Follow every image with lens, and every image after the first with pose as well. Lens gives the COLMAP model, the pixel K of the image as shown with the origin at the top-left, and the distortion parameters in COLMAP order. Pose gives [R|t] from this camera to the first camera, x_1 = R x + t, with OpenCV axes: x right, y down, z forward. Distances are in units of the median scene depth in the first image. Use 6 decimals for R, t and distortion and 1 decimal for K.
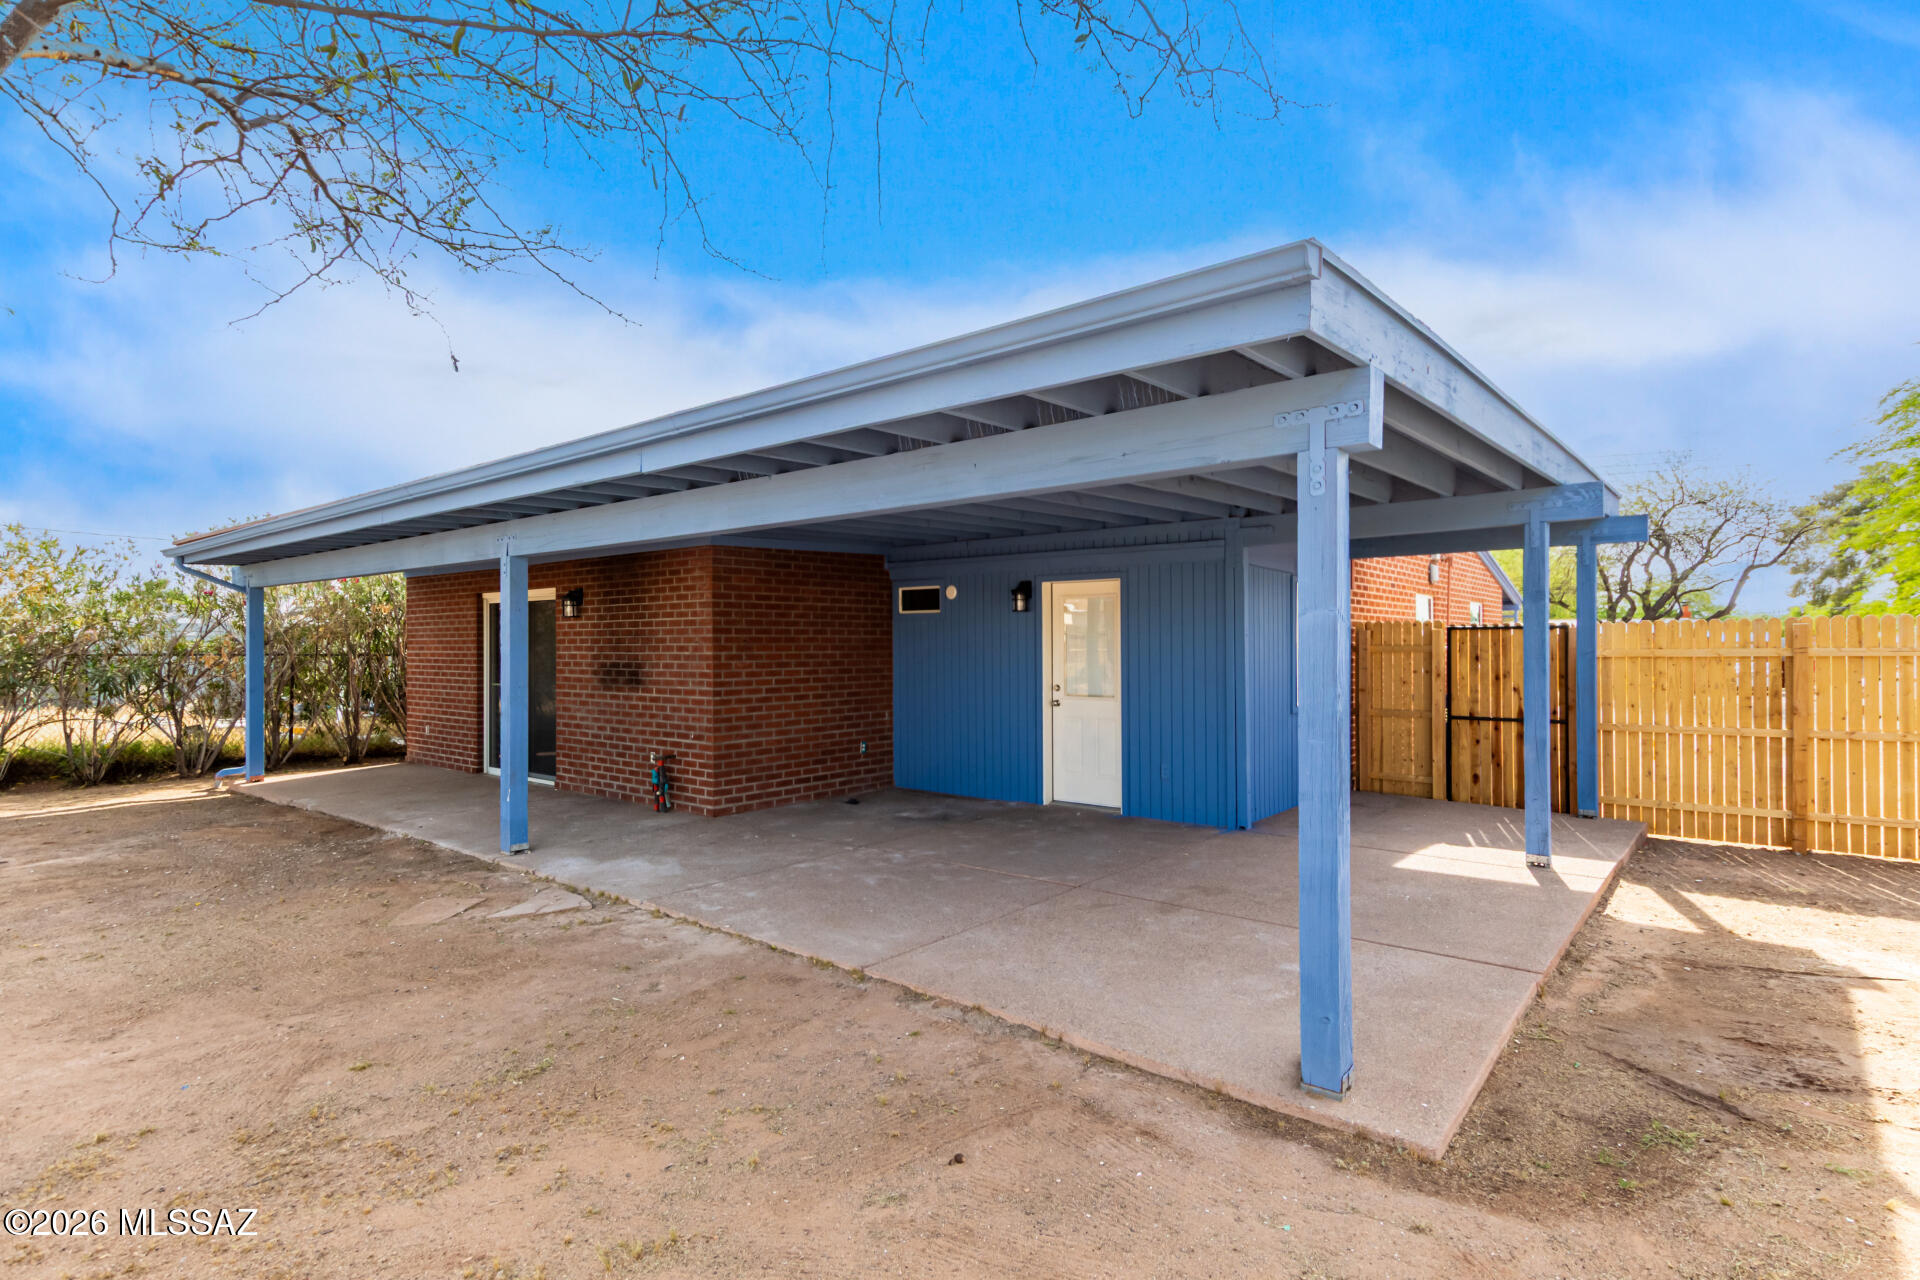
lens RADIAL K [[913.3, 0, 950.3], [0, 913.3, 644.1], [0, 0, 1]] dist [0.009441, 0.000349]
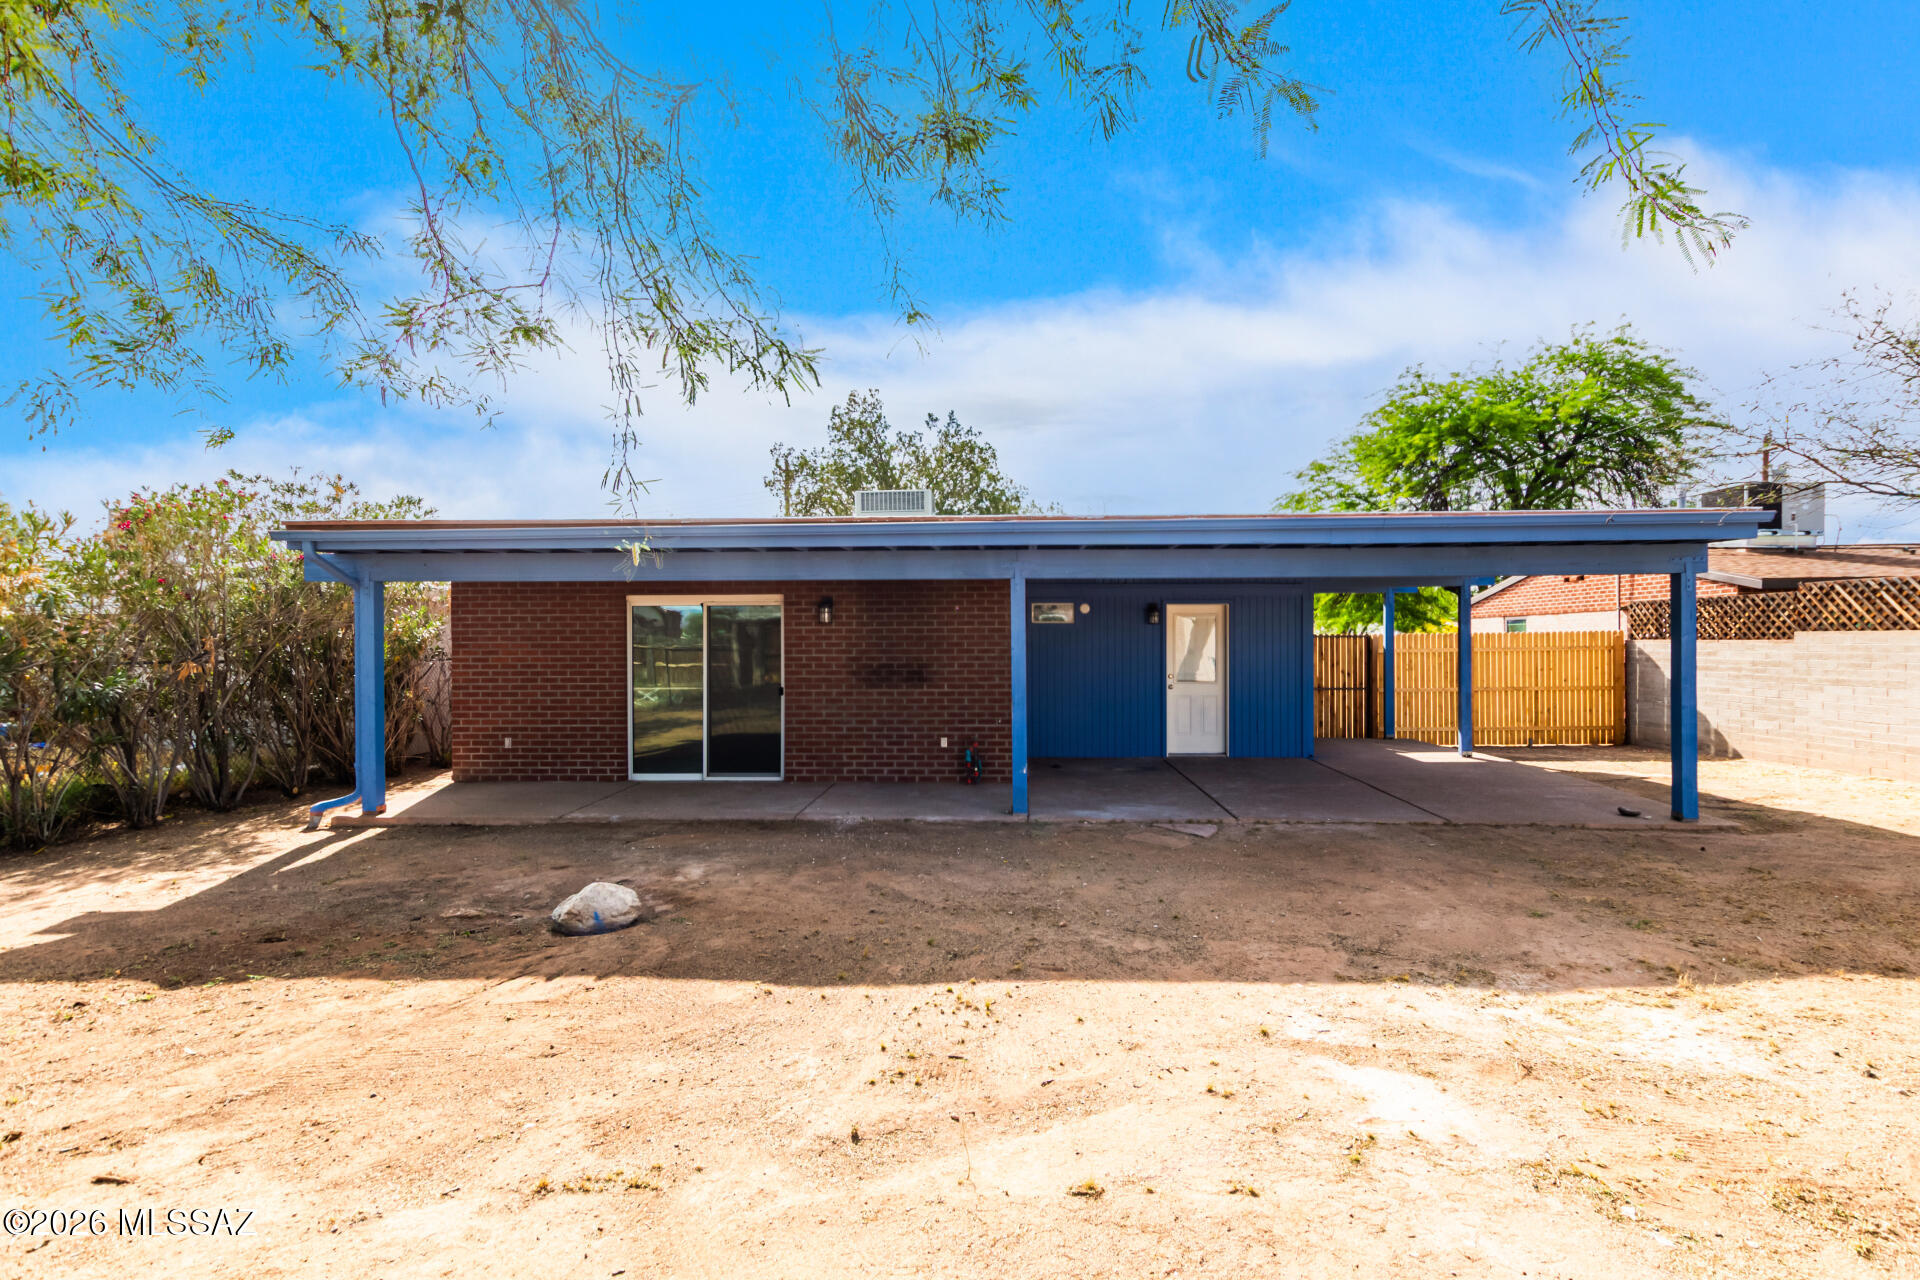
lens RADIAL K [[913.3, 0, 957.4], [0, 913.3, 640.4], [0, 0, 1]] dist [0.009441, 0.000349]
pose [[0.799173, 0.002321, 0.601096, -1.034157], [-0.004150, 0.999990, 0.001657, -0.011924], [-0.601086, -0.003819, 0.799175, 0.029246]]
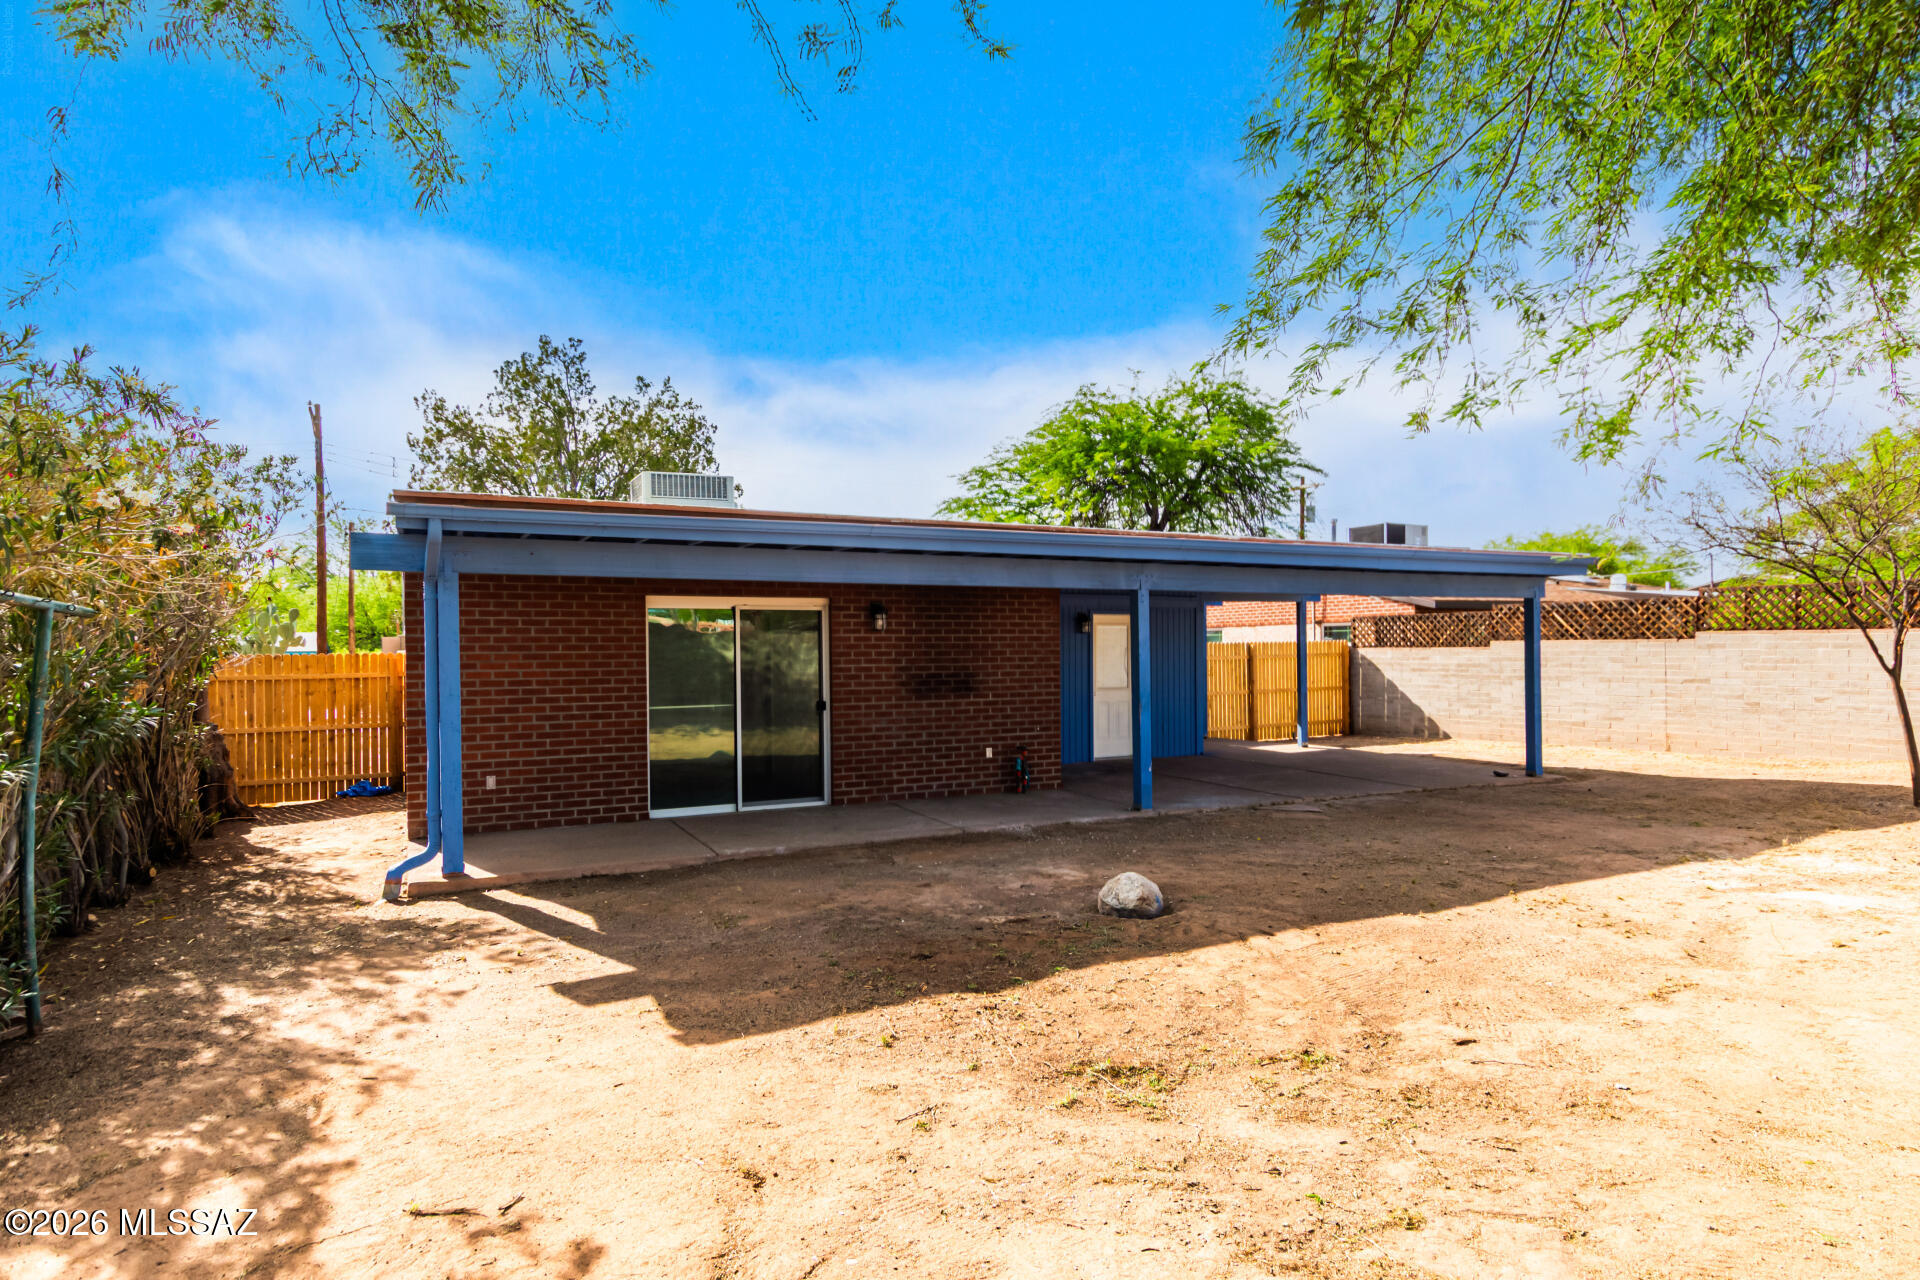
lens RADIAL K [[1098.5, 0, 965.8], [0, 1098.5, 646.0], [0, 0, 1]] dist [0.002741, 0.001508]
pose [[0.392032, 0.005924, 0.919933, -1.638018], [0.000715, 0.999977, -0.006744, -0.003614], [-0.919951, 0.003302, 0.392019, 0.472938]]
